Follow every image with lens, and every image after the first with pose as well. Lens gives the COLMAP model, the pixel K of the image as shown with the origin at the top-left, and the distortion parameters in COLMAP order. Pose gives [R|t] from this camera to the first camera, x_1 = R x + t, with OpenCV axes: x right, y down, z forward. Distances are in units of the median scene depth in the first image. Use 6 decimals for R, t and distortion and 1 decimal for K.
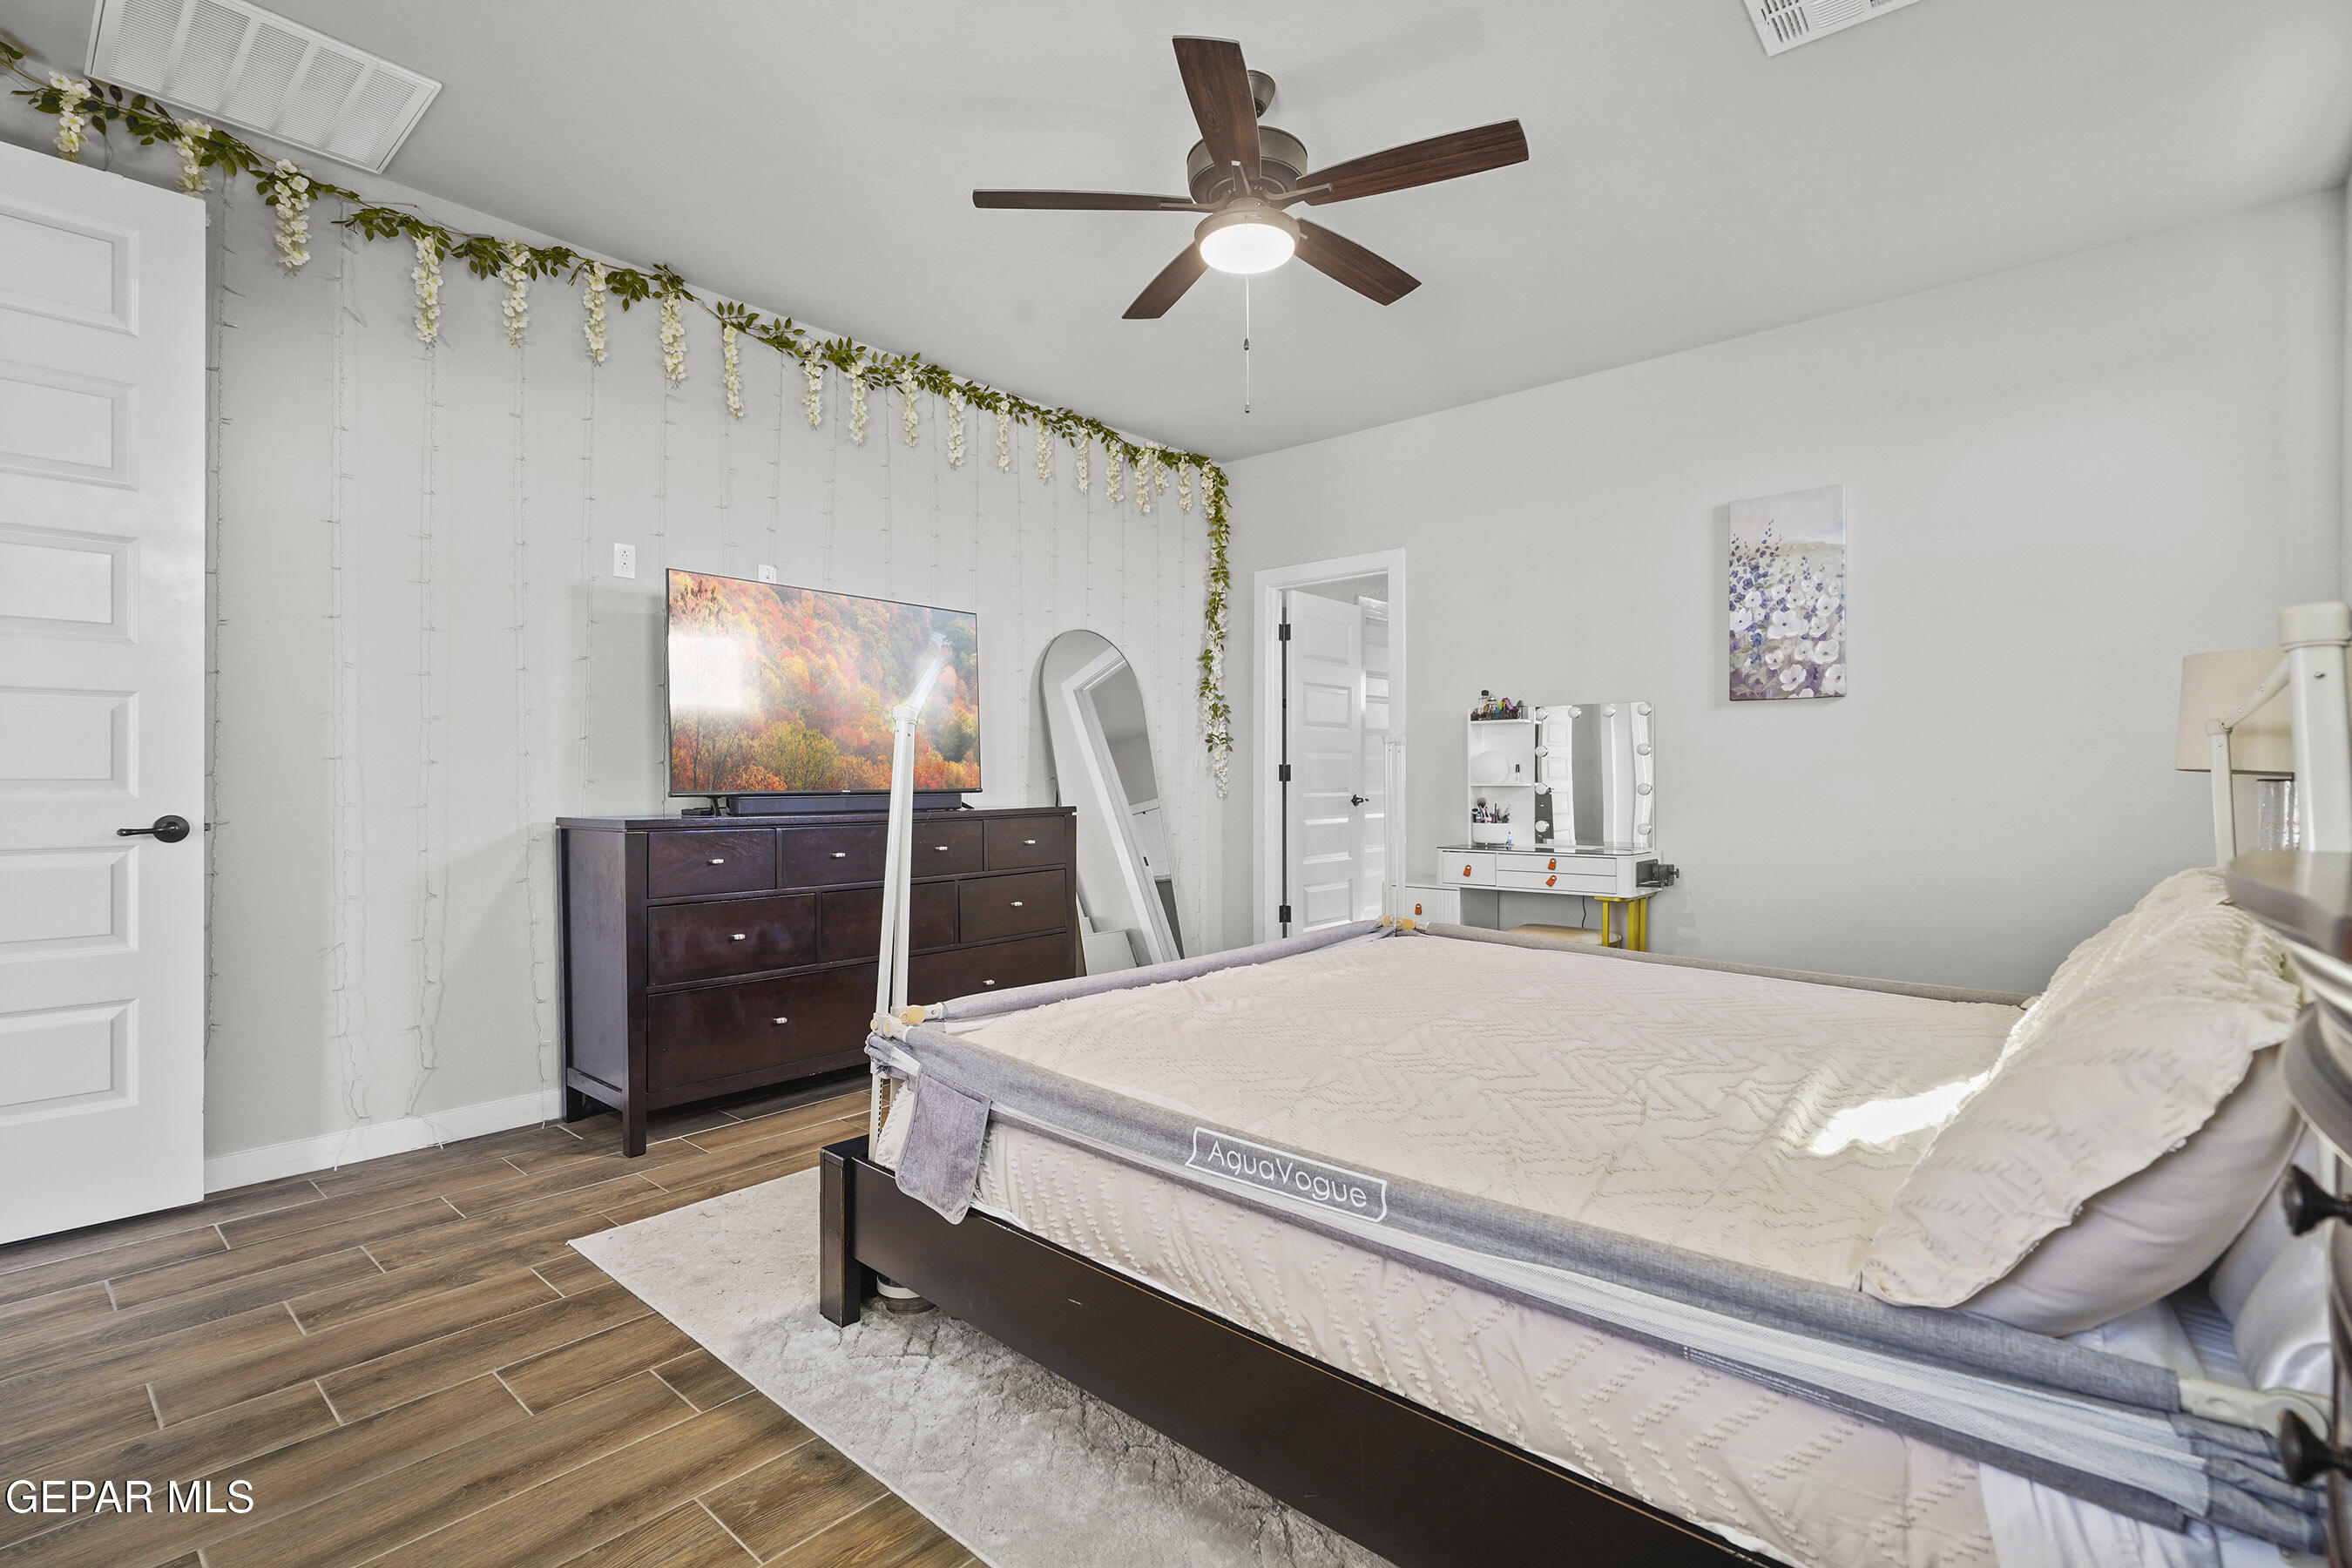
lens RADIAL K [[1083.3, 0, 1176.4], [0, 1083.3, 773.5], [0, 0, 1]] dist [-0.003144, 0.001738]
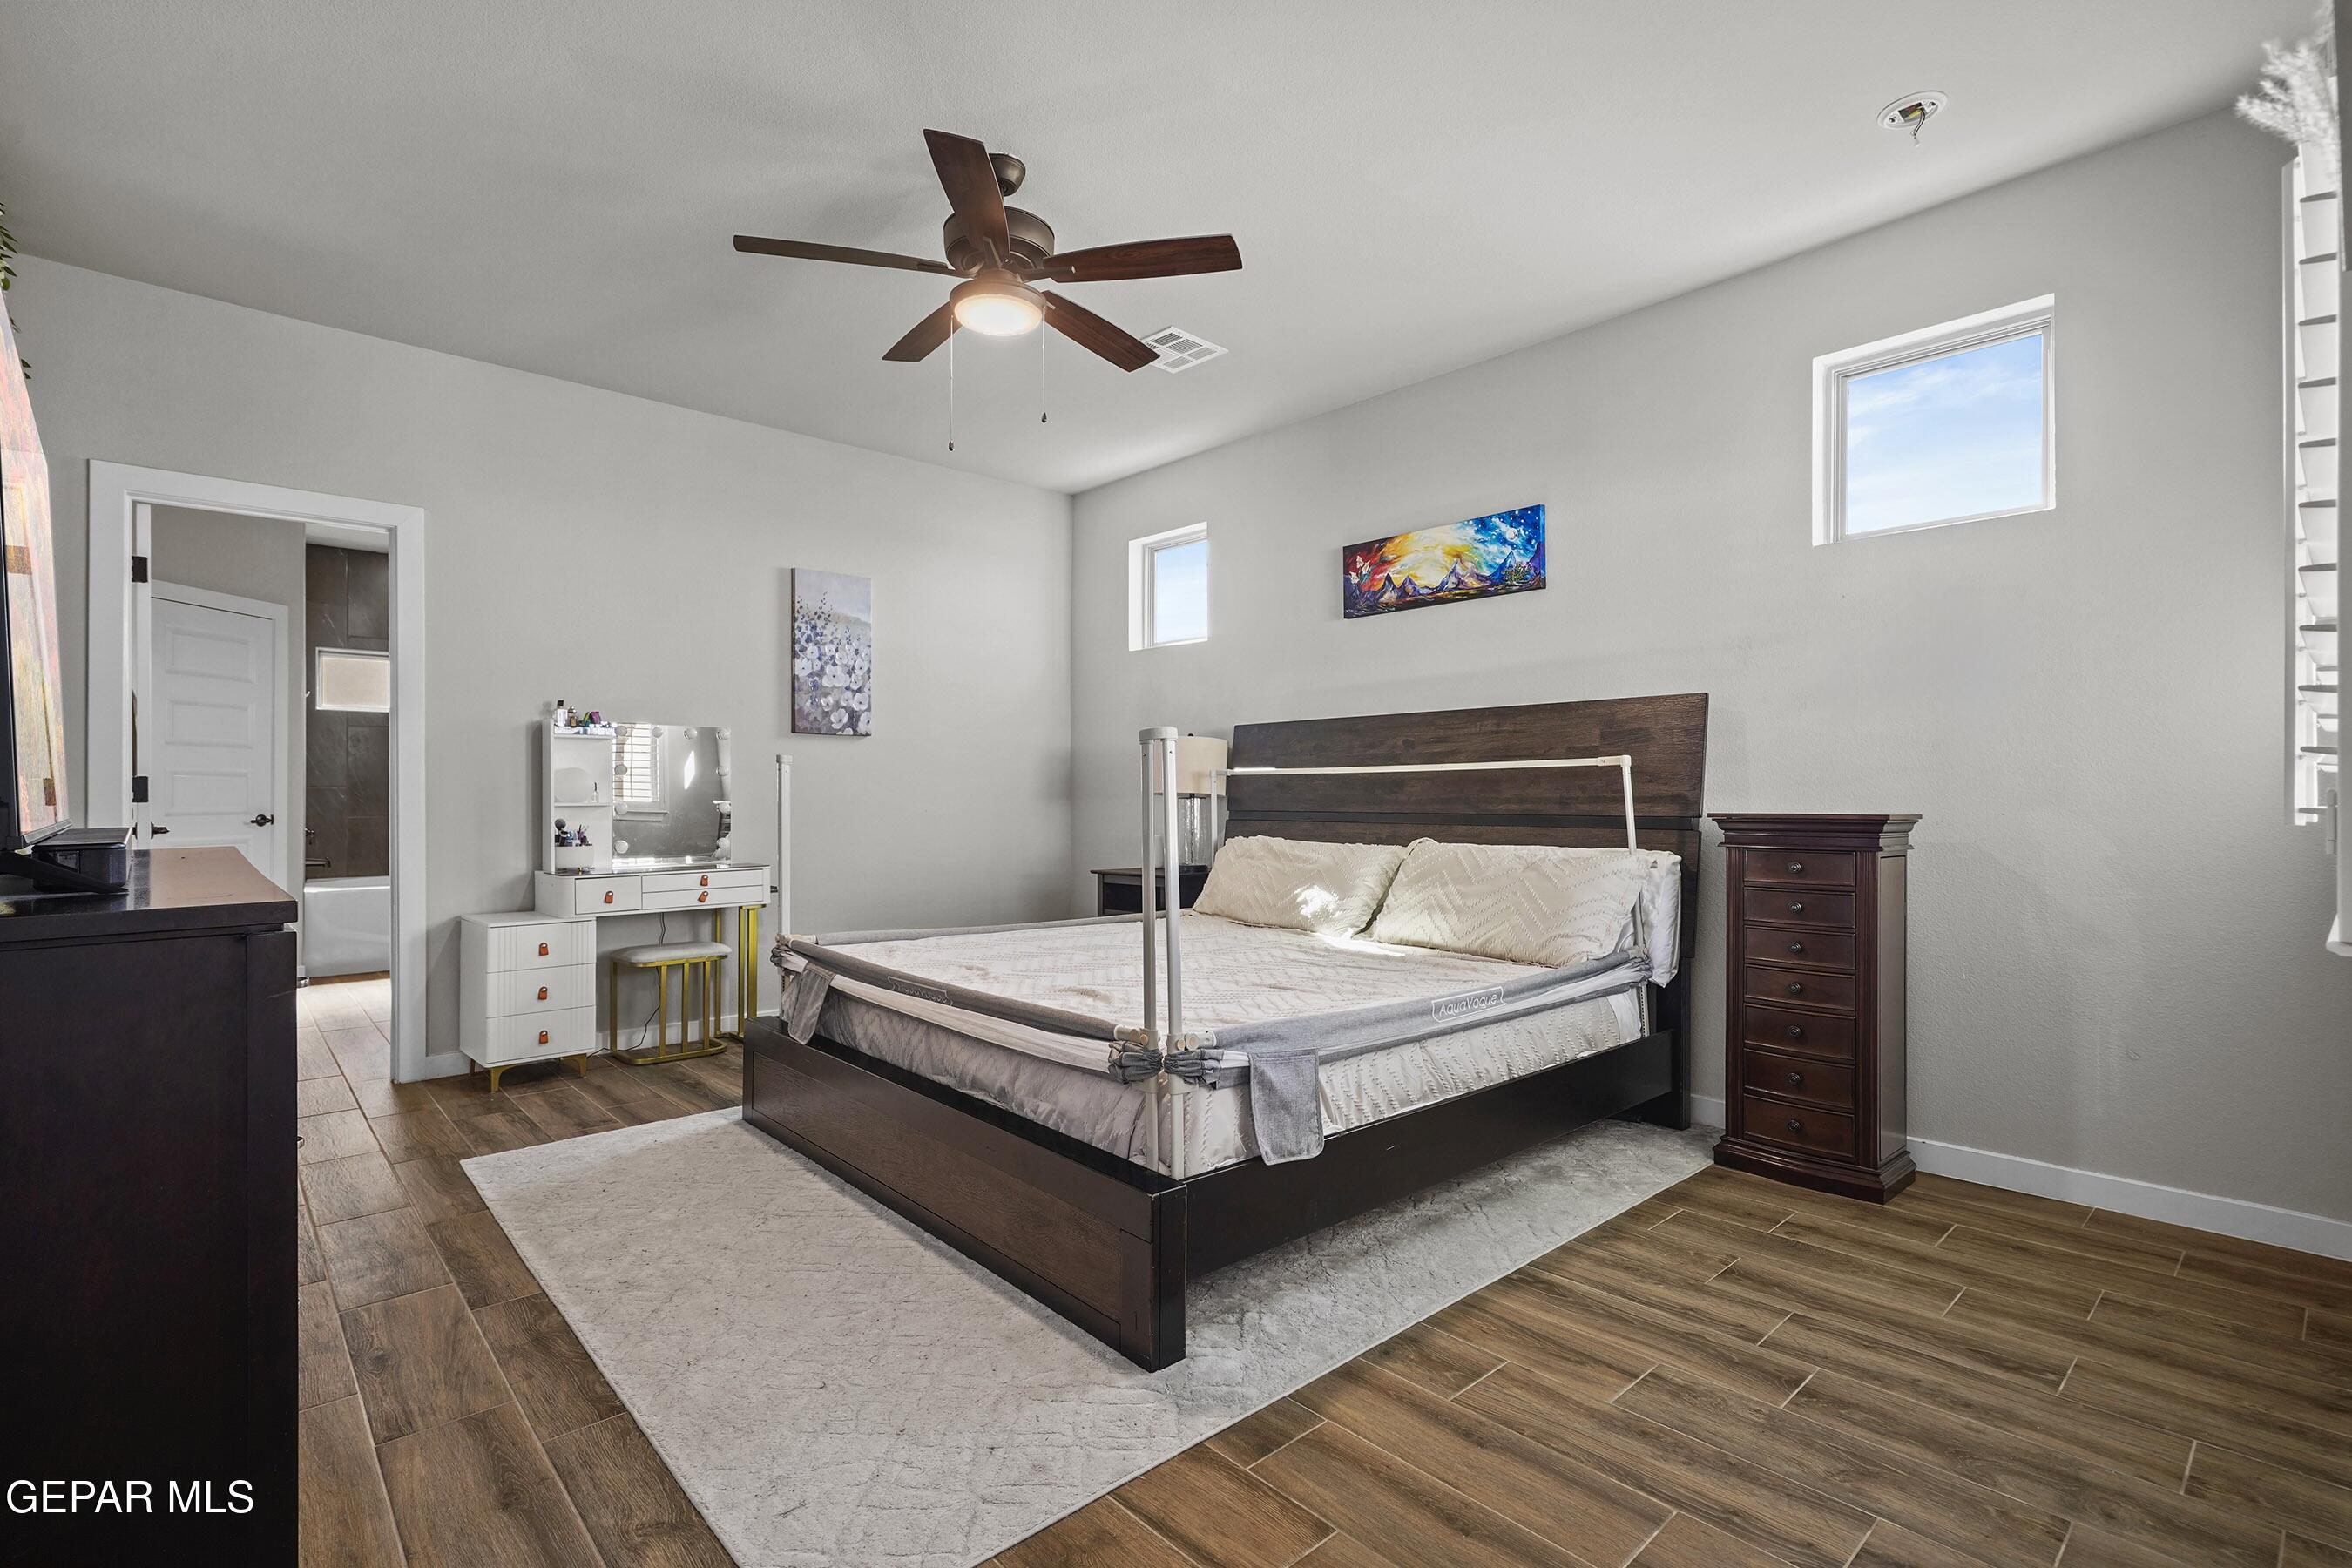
lens RADIAL K [[1083.3, 0, 1176.4], [0, 1083.3, 773.5], [0, 0, 1]] dist [-0.003144, 0.001738]
pose [[0.111433, 0.019487, 0.993581, -0.671476], [-0.004927, 0.999806, -0.019056, -0.000934], [-0.993760, -0.002772, 0.111507, 0.465105]]
